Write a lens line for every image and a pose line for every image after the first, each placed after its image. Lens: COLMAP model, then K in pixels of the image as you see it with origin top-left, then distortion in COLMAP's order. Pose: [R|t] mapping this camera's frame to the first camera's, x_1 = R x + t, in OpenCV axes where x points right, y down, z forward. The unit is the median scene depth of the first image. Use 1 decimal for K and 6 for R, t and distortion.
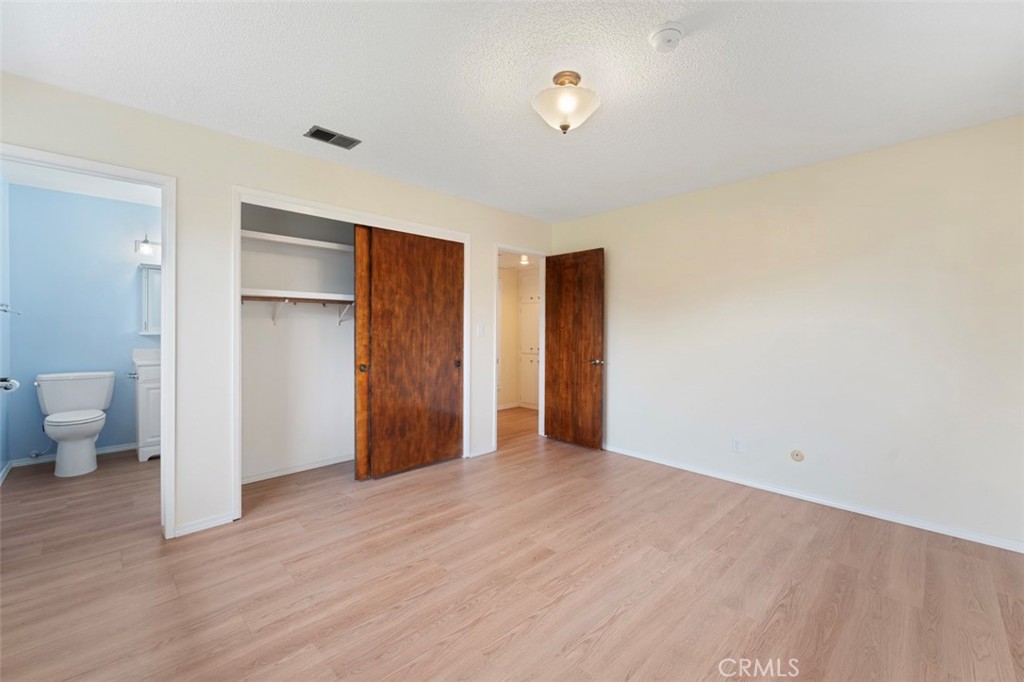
lens RADIAL K [[419.7, 0, 512.4], [0, 419.7, 336.3], [0, 0, 1]] dist [-0.001233, -0.000022]
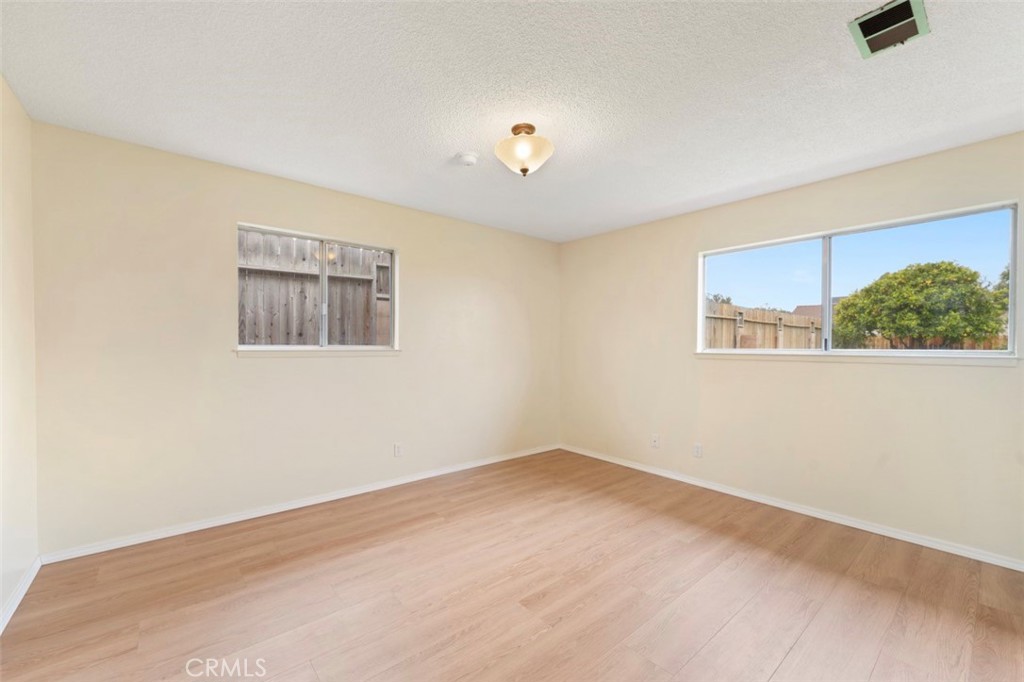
lens RADIAL K [[419.7, 0, 510.7], [0, 419.7, 343.2], [0, 0, 1]] dist [-0.001233, -0.000022]
pose [[-0.997084, -0.011567, 0.075435, 0.067344], [-0.010729, 0.999876, 0.011502, -0.037167], [-0.075559, 0.010659, -0.997084, 2.052707]]
